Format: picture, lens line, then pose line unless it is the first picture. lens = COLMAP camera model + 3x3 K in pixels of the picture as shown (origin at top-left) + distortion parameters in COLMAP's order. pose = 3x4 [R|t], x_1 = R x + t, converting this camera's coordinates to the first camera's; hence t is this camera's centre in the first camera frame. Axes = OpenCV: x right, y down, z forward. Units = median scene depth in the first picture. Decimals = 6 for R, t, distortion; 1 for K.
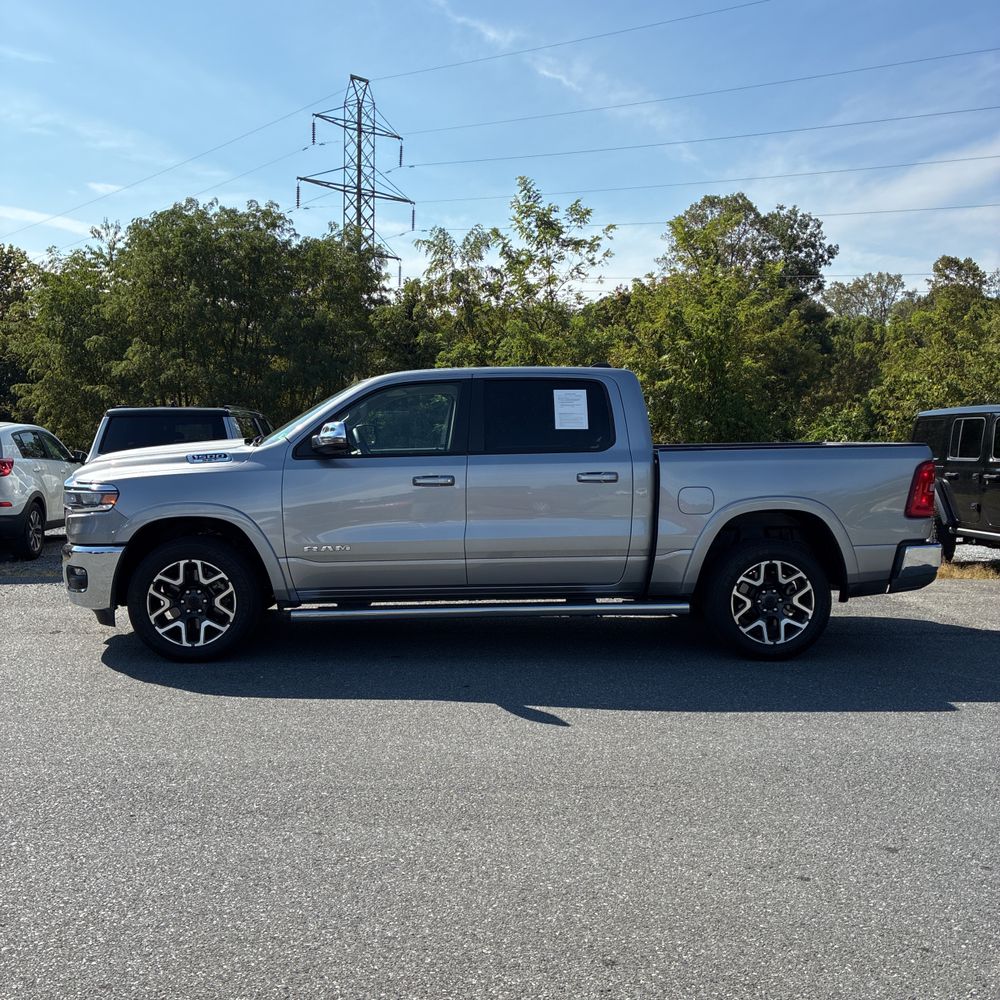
lens RADIAL K [[1006.1, 0, 498.4], [0, 1006.1, 489.7], [0, 0, 1]] dist [0.007556, 0.021035]
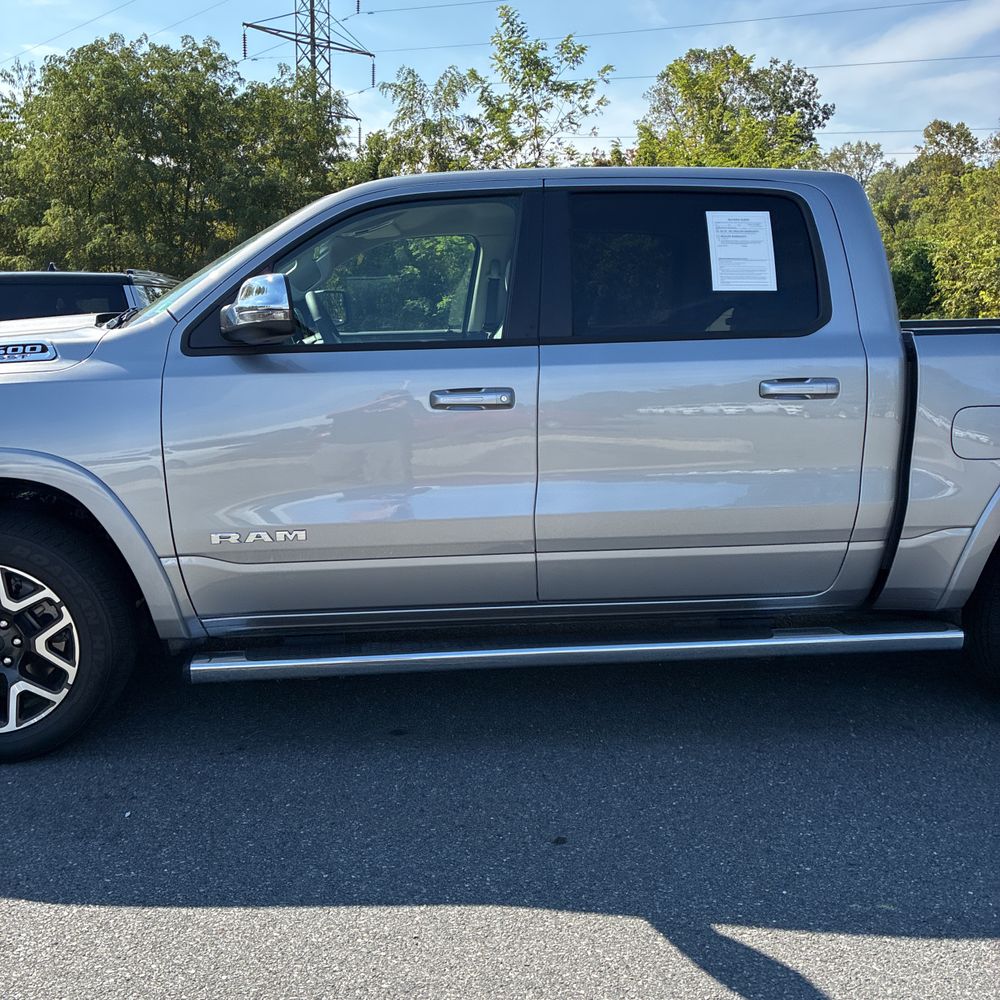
lens RADIAL K [[1011.3, 0, 500.0], [0, 1011.3, 490.9], [0, 0, 1]] dist [0.008809, 0.025104]
pose [[0.999357, -0.009639, 0.034536, -0.013208], [0.005485, 0.992946, 0.118440, -0.004294], [-0.035434, -0.118175, 0.992360, 0.096832]]
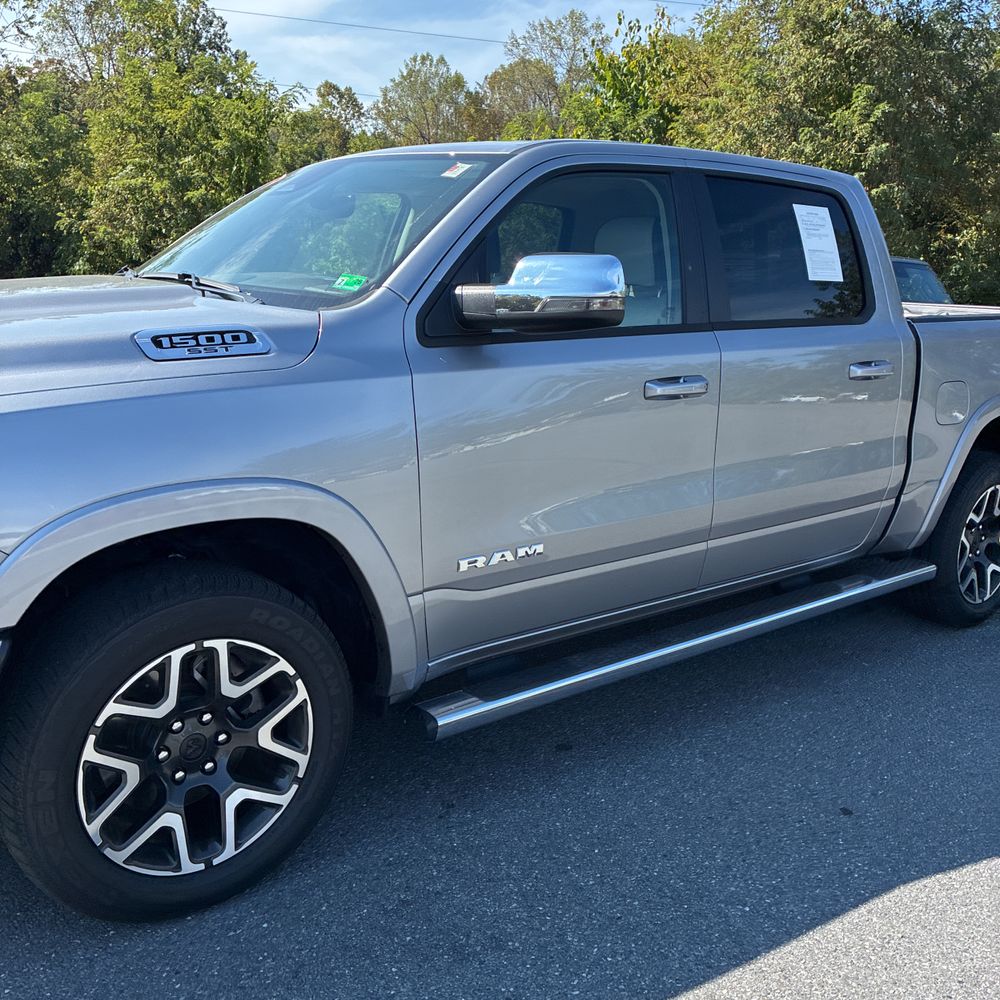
lens RADIAL K [[1006.1, 0, 498.4], [0, 1006.1, 489.7], [0, 0, 1]] dist [0.007556, 0.021035]
pose [[0.820870, -0.093337, 0.563436, -0.078880], [-0.004698, 0.985418, 0.170085, -0.008078], [-0.571096, -0.142265, 0.808462, 0.127445]]
